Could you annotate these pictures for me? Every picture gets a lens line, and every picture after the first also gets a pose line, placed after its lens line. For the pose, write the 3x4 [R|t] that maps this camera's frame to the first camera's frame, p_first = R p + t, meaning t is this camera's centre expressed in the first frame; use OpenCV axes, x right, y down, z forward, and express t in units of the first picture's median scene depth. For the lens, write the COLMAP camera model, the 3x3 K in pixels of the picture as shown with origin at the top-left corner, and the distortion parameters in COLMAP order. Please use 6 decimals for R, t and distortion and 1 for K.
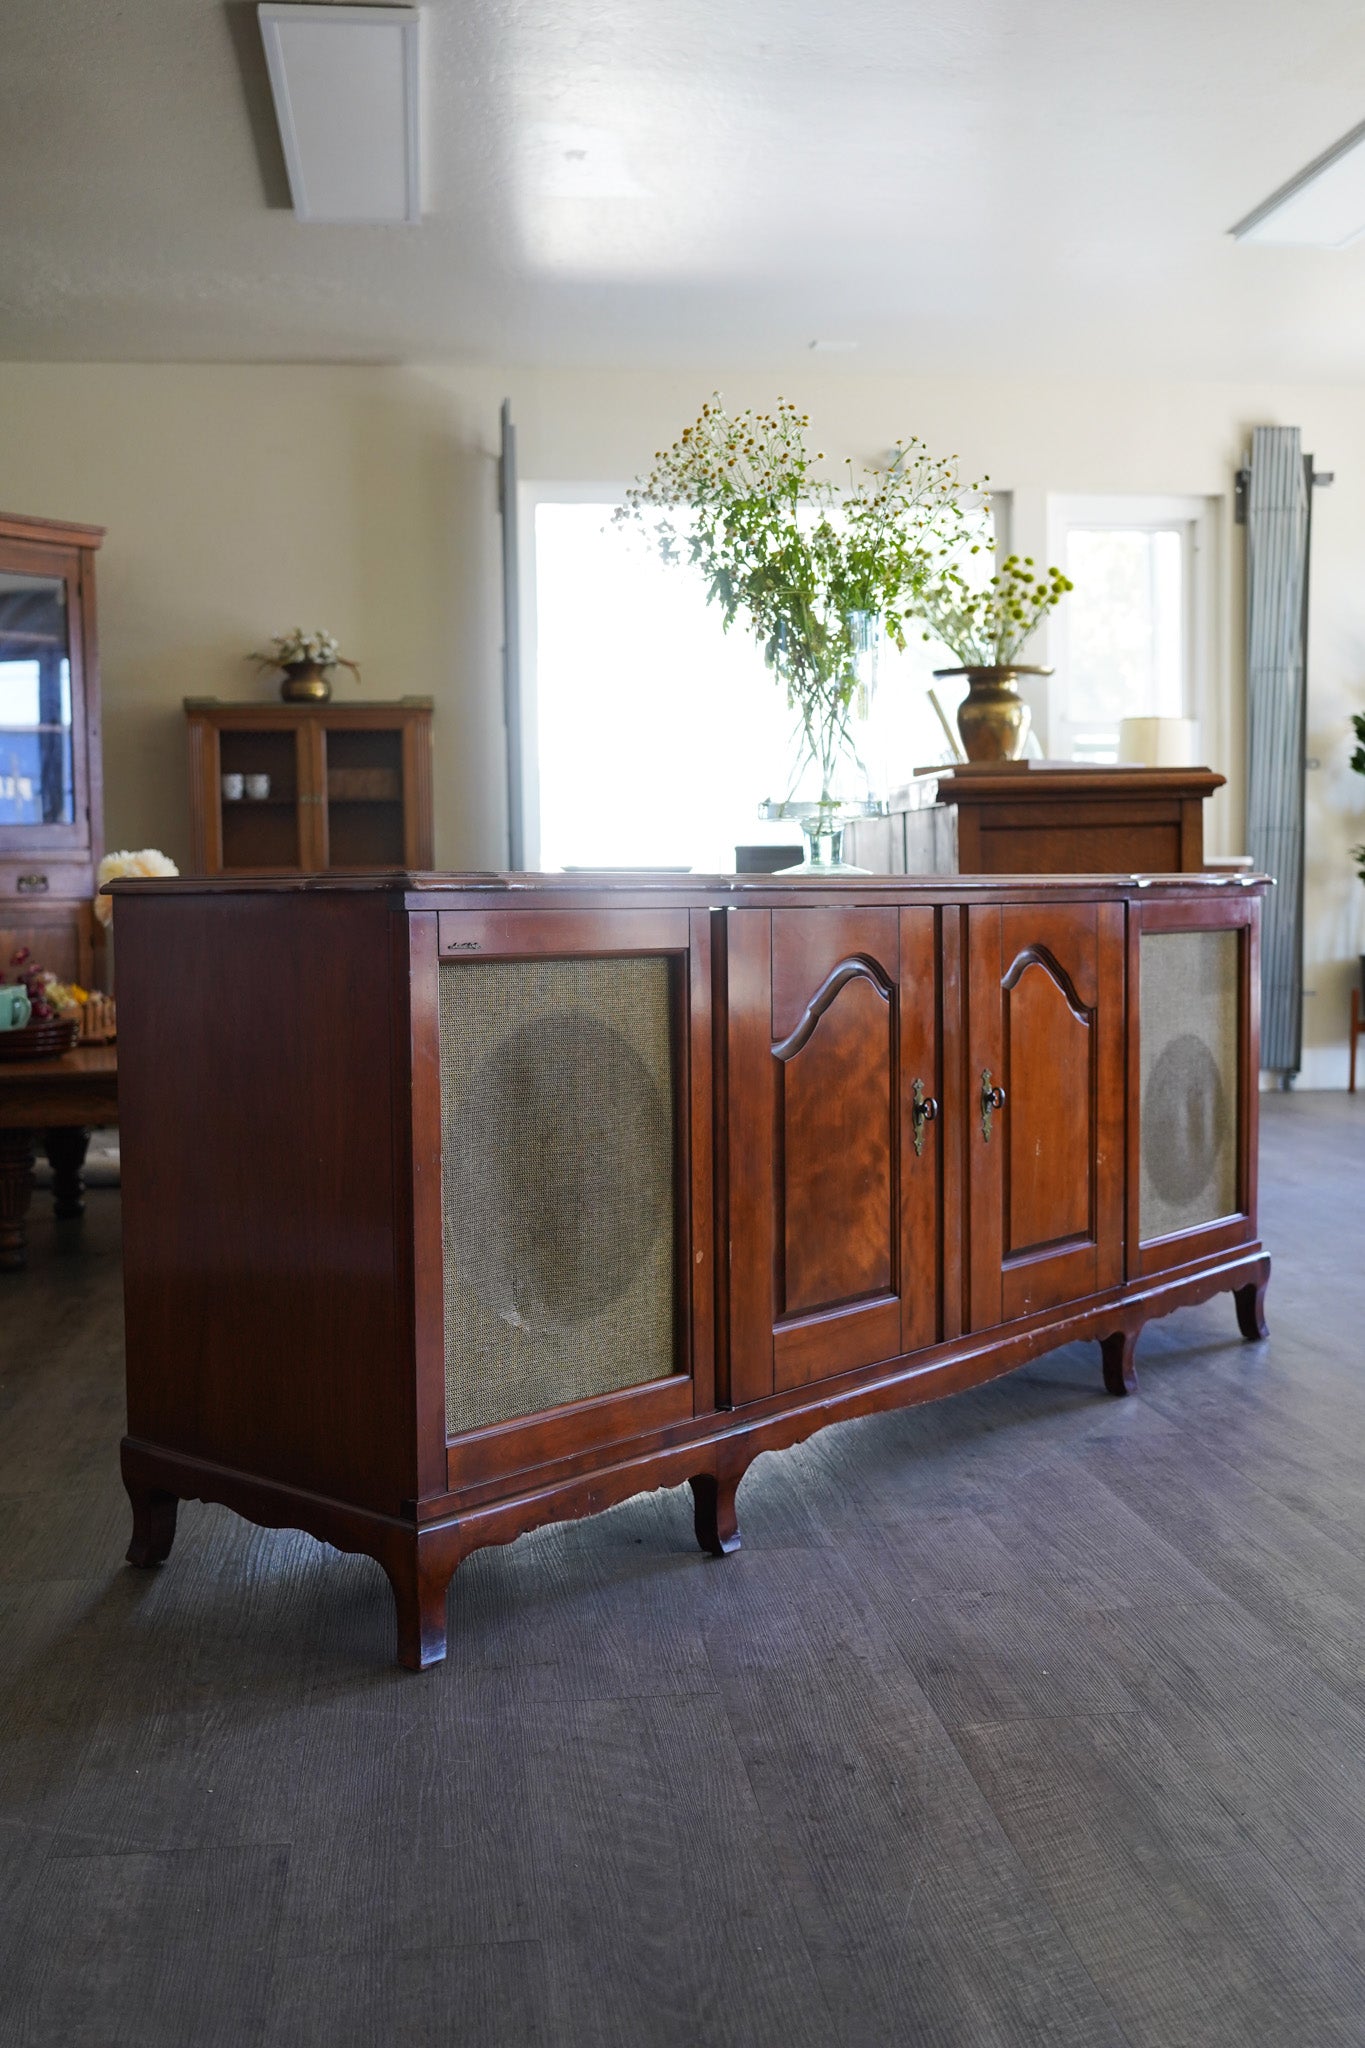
lens RADIAL K [[2021.5, 0, 682.5], [0, 2021.5, 1024.0], [0, 0, 1]] dist [-0.045853, -0.008681]
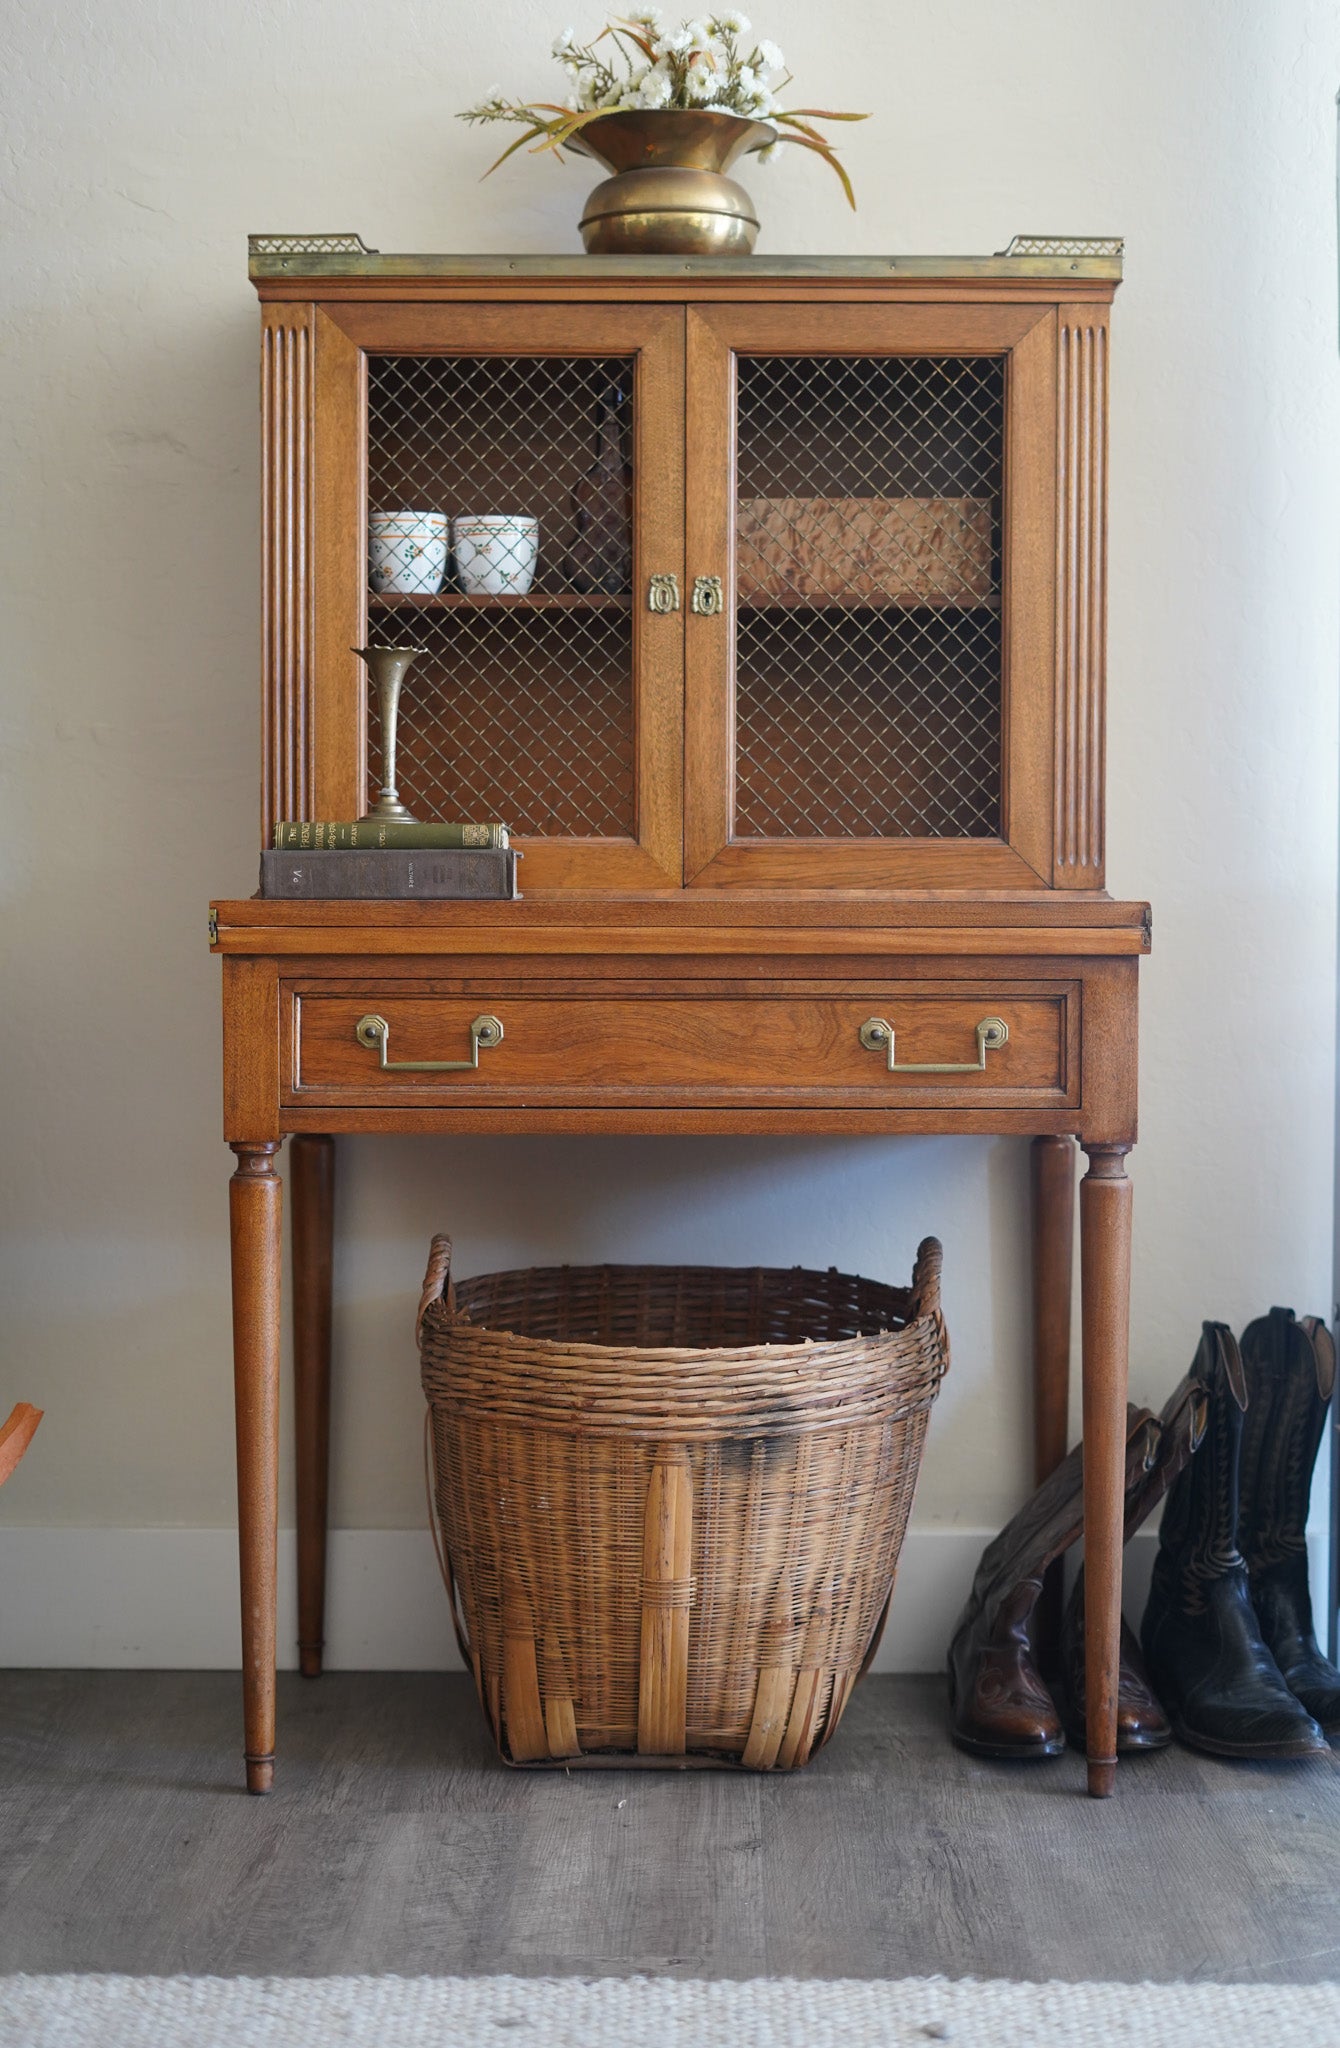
lens RADIAL K [[2985.0, 0, 697.5], [0, 2985.0, 1019.8], [0, 0, 1]] dist [-0.025215, 0.039189]
pose [[0.991714, 0.022108, -0.126551, -0.306485], [-0.025285, 0.999403, -0.023547, -0.101979], [0.125955, 0.026552, 0.991681, 1.408443]]
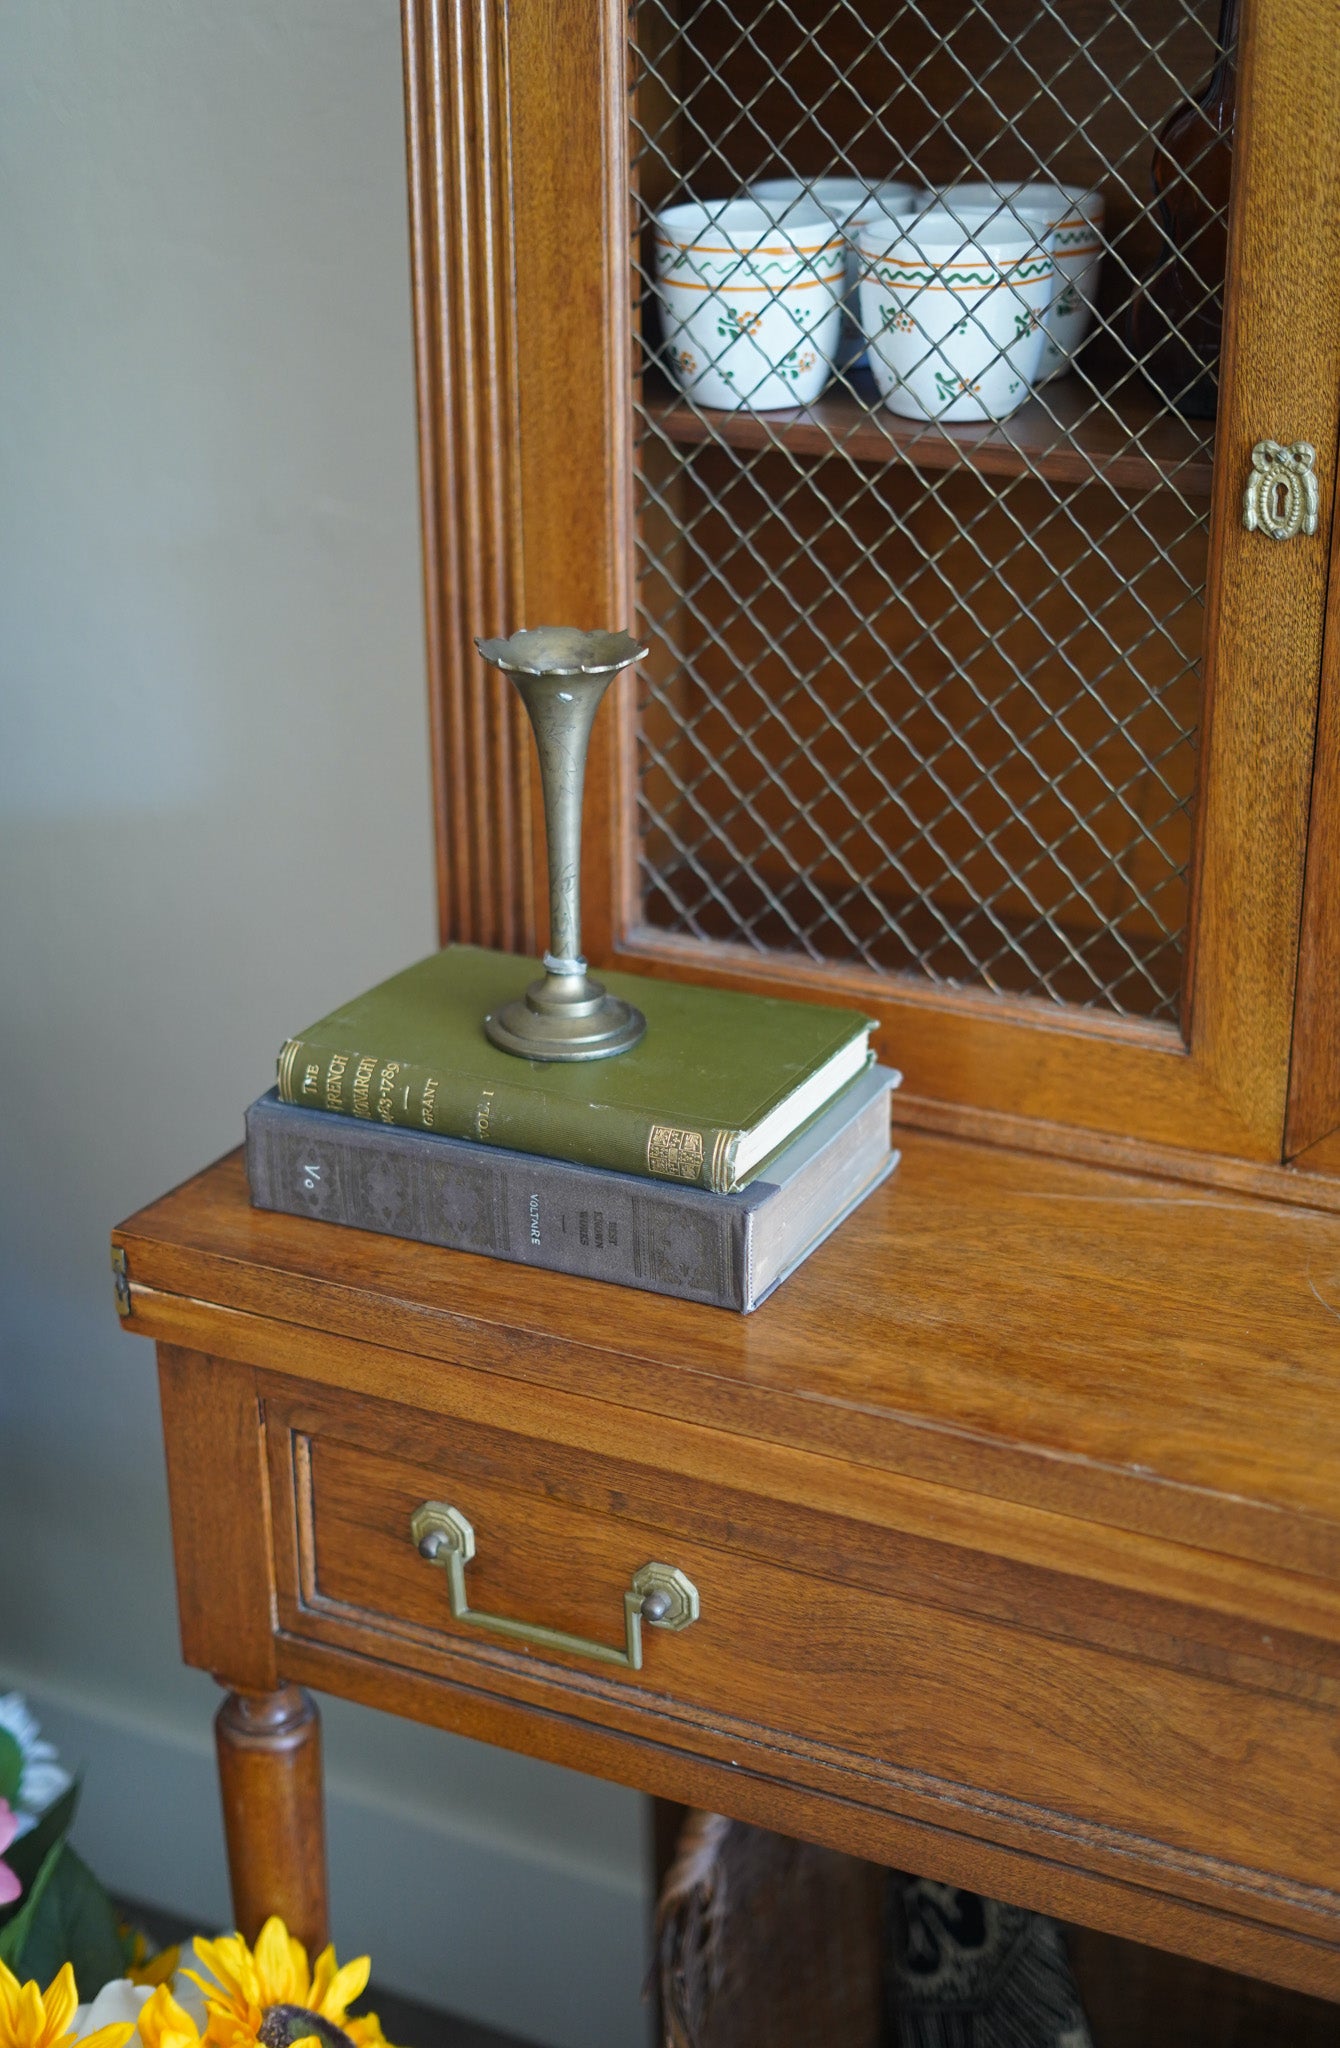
lens RADIAL K [[3081.3, 0, 702.5], [0, 3081.3, 1031.5], [0, 0, 1]] dist [-0.042552, -0.036431]
pose [[0.831891, 0.226389, -0.506660, -0.287137], [-0.047596, 0.938746, 0.341308, -0.338229], [0.552893, -0.259816, 0.791710, 2.011757]]
